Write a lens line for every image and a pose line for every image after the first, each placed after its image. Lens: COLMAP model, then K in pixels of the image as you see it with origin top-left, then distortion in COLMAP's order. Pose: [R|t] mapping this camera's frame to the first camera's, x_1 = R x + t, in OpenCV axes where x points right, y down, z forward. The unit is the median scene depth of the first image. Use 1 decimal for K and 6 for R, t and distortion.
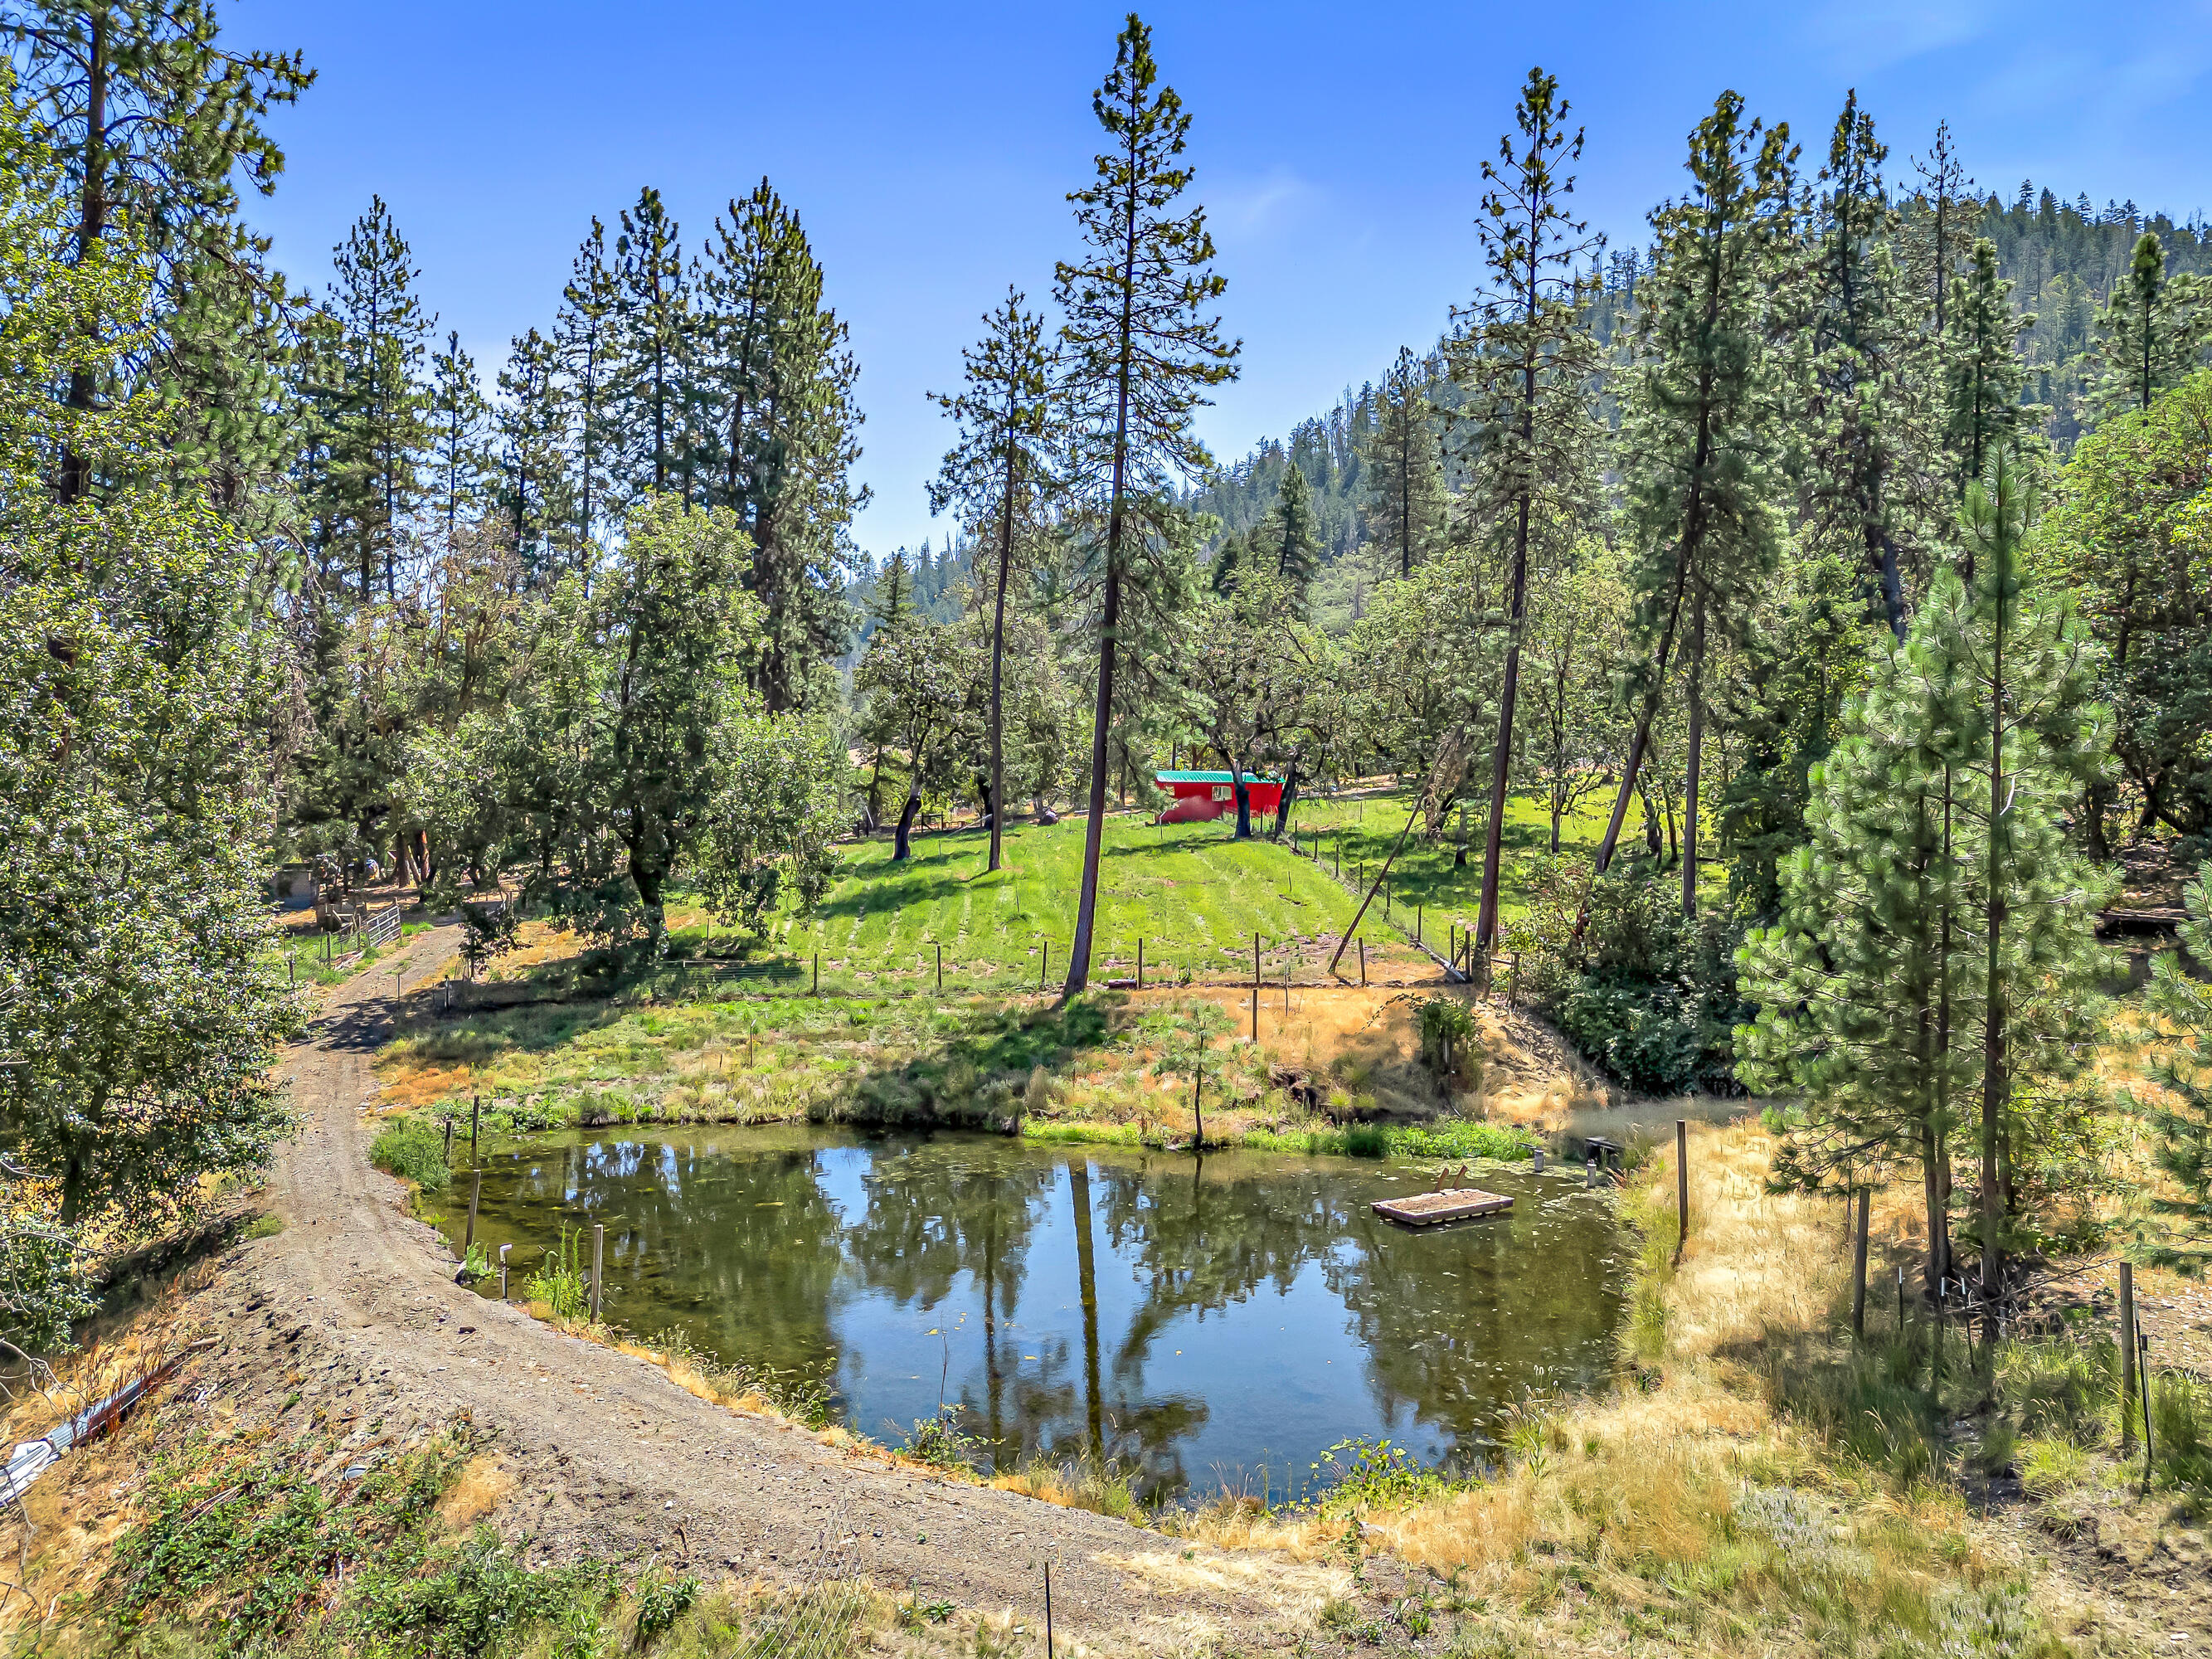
lens RADIAL K [[1681.6, 0, 1107.6], [0, 1681.6, 815.9], [0, 0, 1]] dist [0.078788, -0.069208]
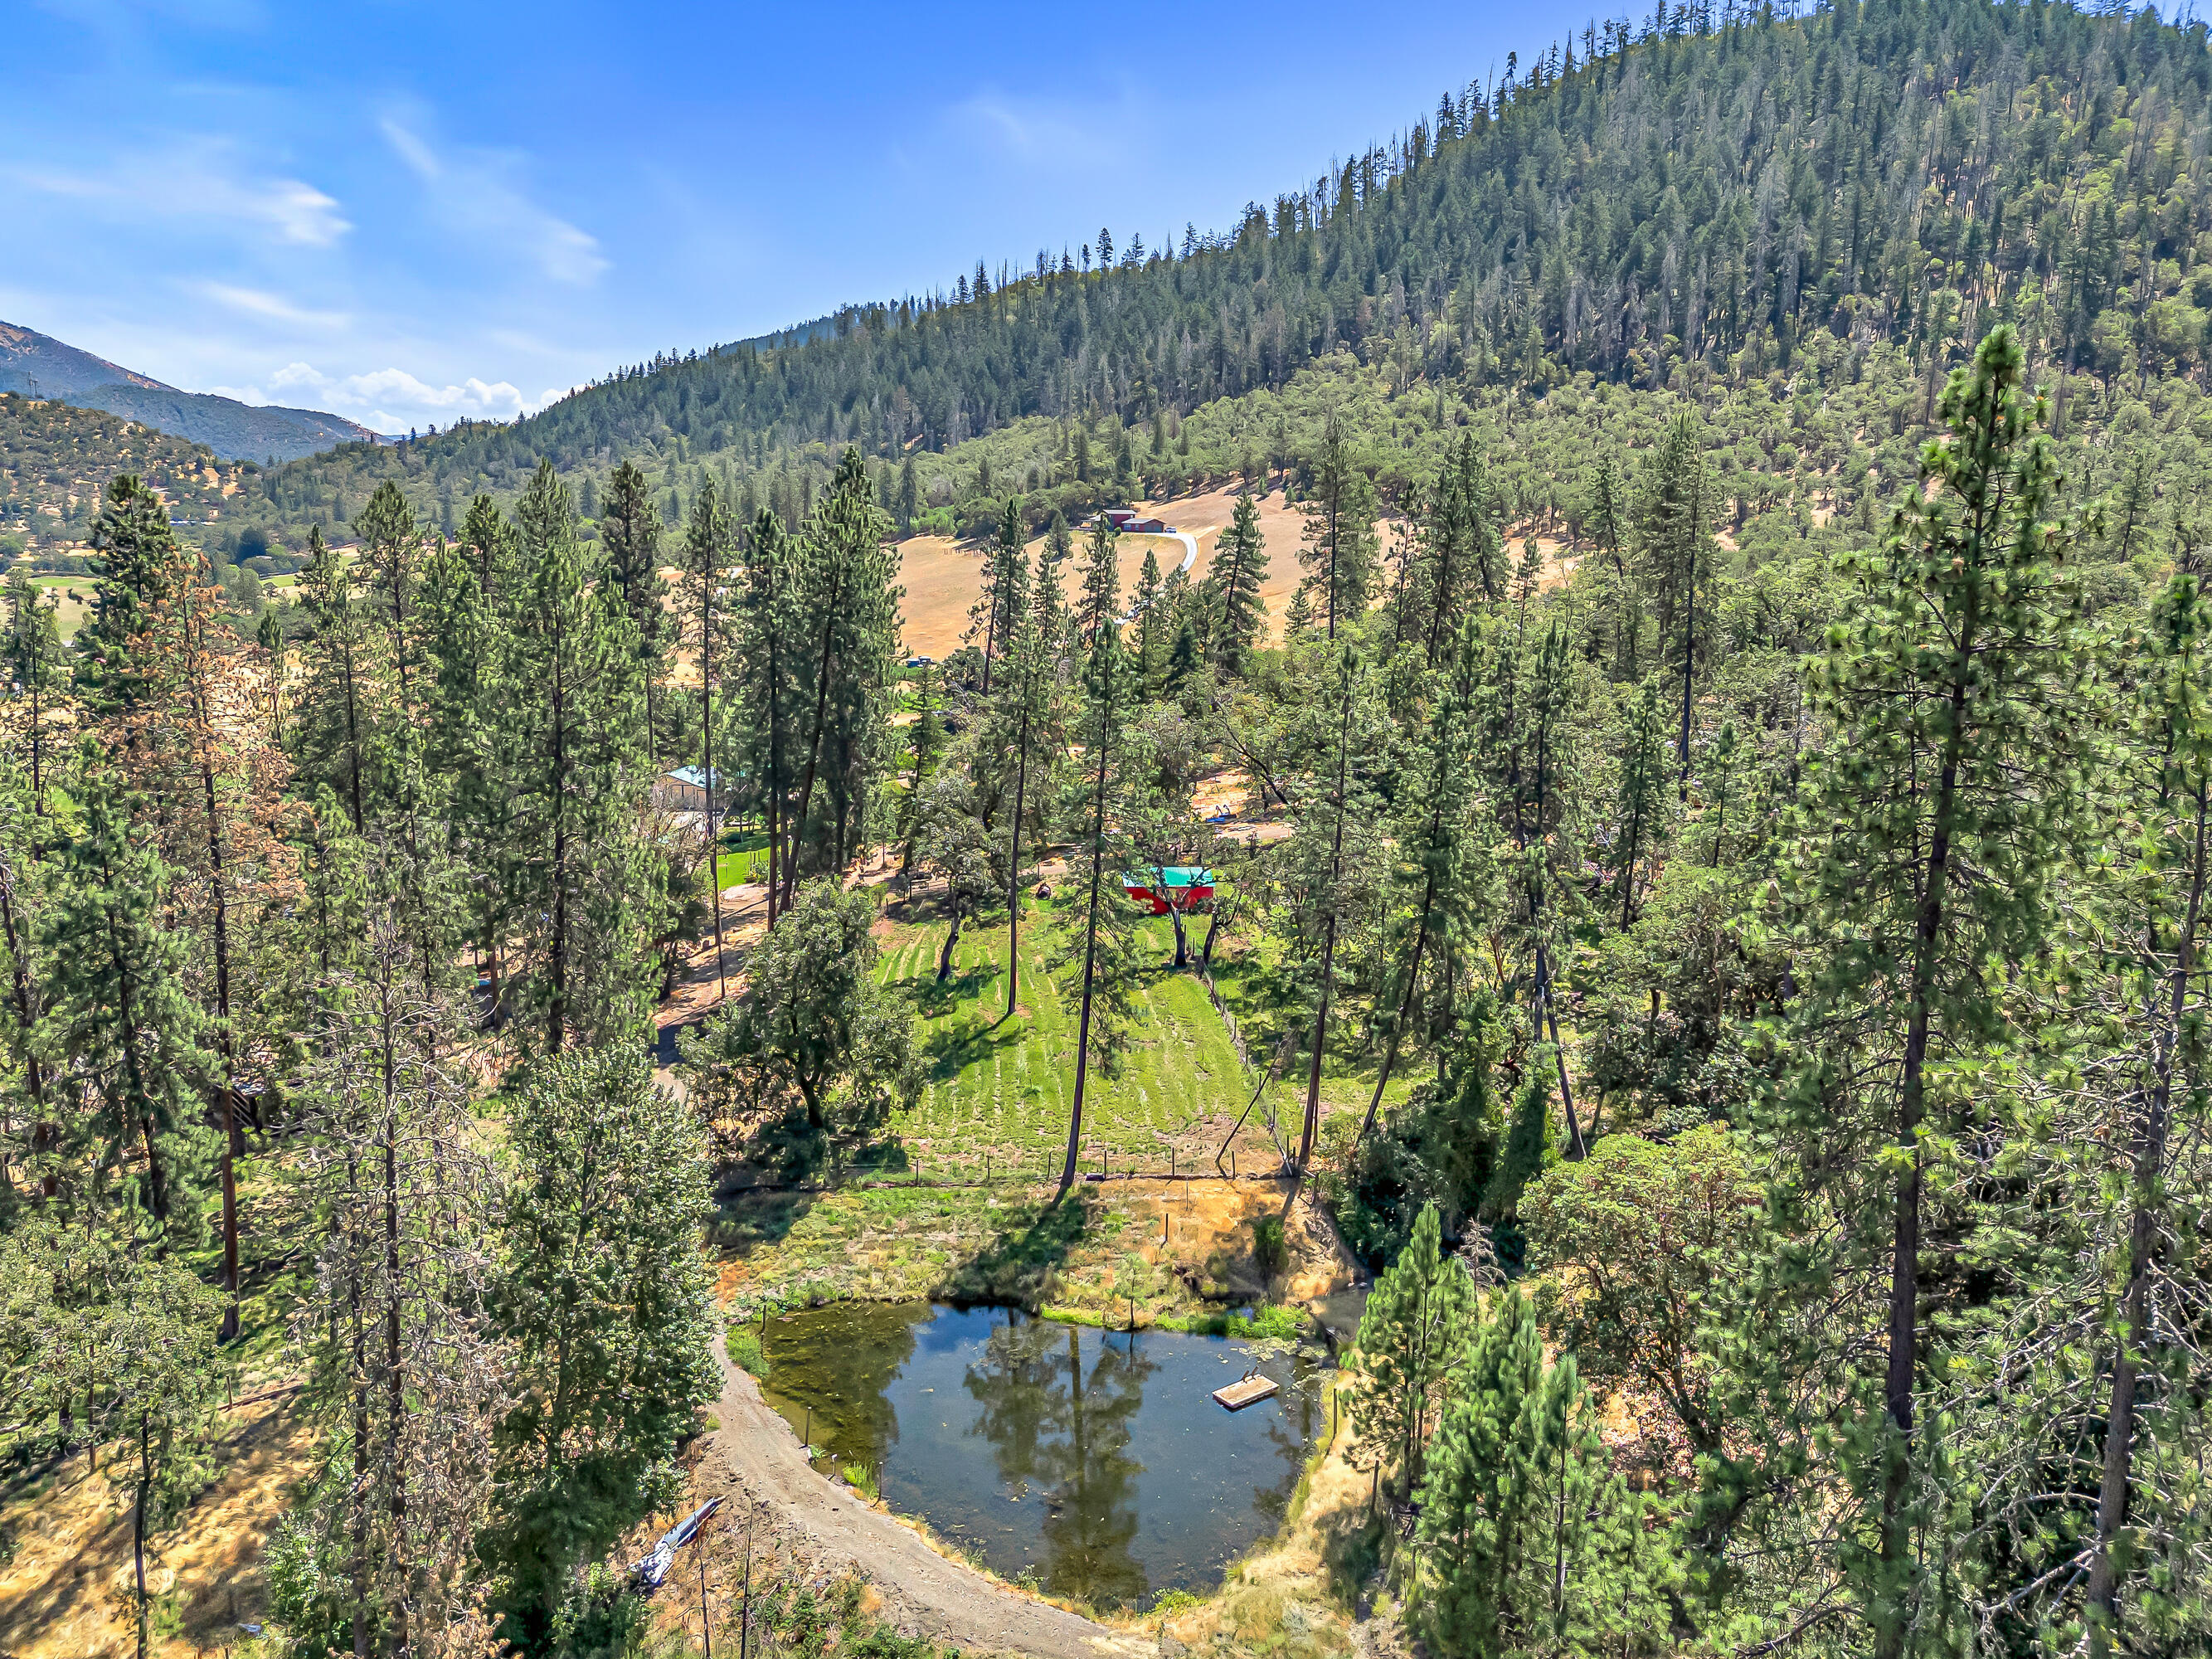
lens RADIAL K [[1681.6, 0, 1107.6], [0, 1681.6, 815.9], [0, 0, 1]] dist [0.078788, -0.069208]
pose [[0.999935, 0.002598, 0.011058, 0.001901], [-0.004351, 0.986852, 0.161569, -0.642190], [-0.010493, -0.161607, 0.986799, -0.765650]]
